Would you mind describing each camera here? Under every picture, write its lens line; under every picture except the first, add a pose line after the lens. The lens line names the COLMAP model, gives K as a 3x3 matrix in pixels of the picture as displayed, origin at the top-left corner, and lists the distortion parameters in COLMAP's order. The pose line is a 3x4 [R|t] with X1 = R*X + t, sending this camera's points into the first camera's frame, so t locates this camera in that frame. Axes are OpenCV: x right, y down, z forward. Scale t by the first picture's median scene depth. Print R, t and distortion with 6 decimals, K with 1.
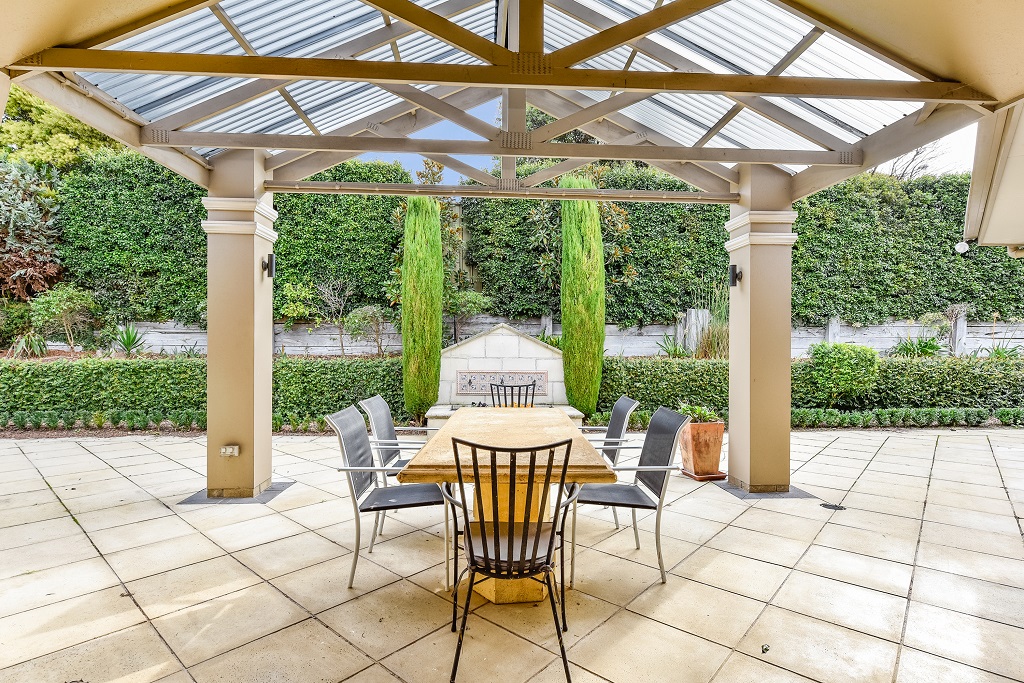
lens RADIAL K [[525.4, 0, 511.8], [0, 525.4, 341.1], [0, 0, 1]] dist [0.001469, 0.000014]
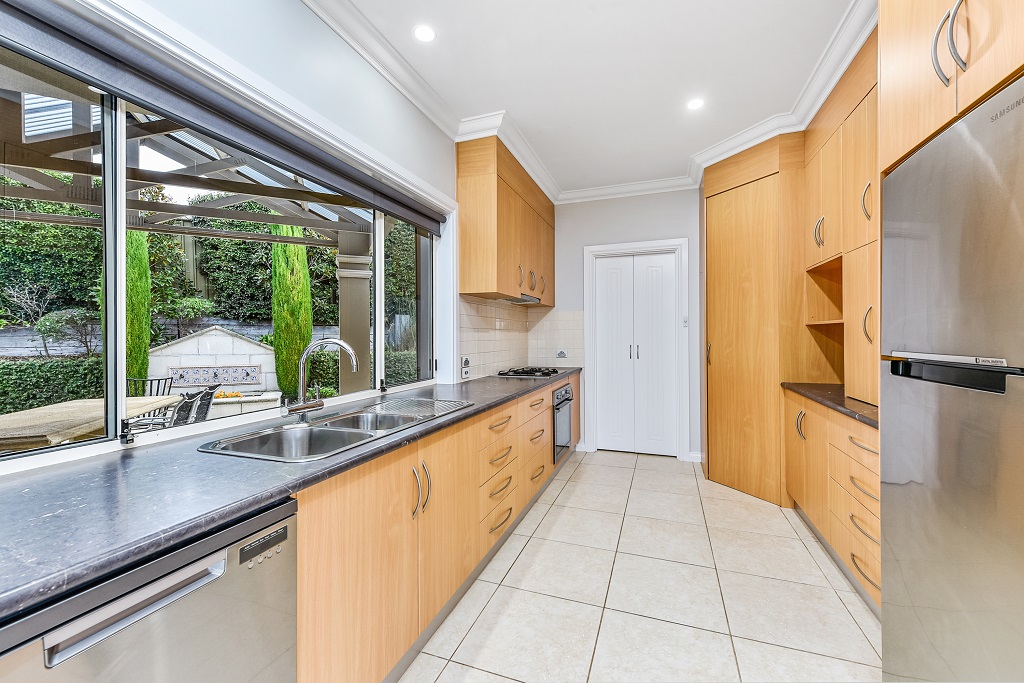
lens RADIAL K [[414.3, 0, 511.6], [0, 414.3, 340.0], [0, 0, 1]] dist [0.004267, -0.000164]
pose [[0.929289, -0.011622, 0.369169, 0.244895], [0.007444, 0.999891, 0.012741, -0.008426], [-0.369277, -0.009092, 0.929275, -0.119015]]
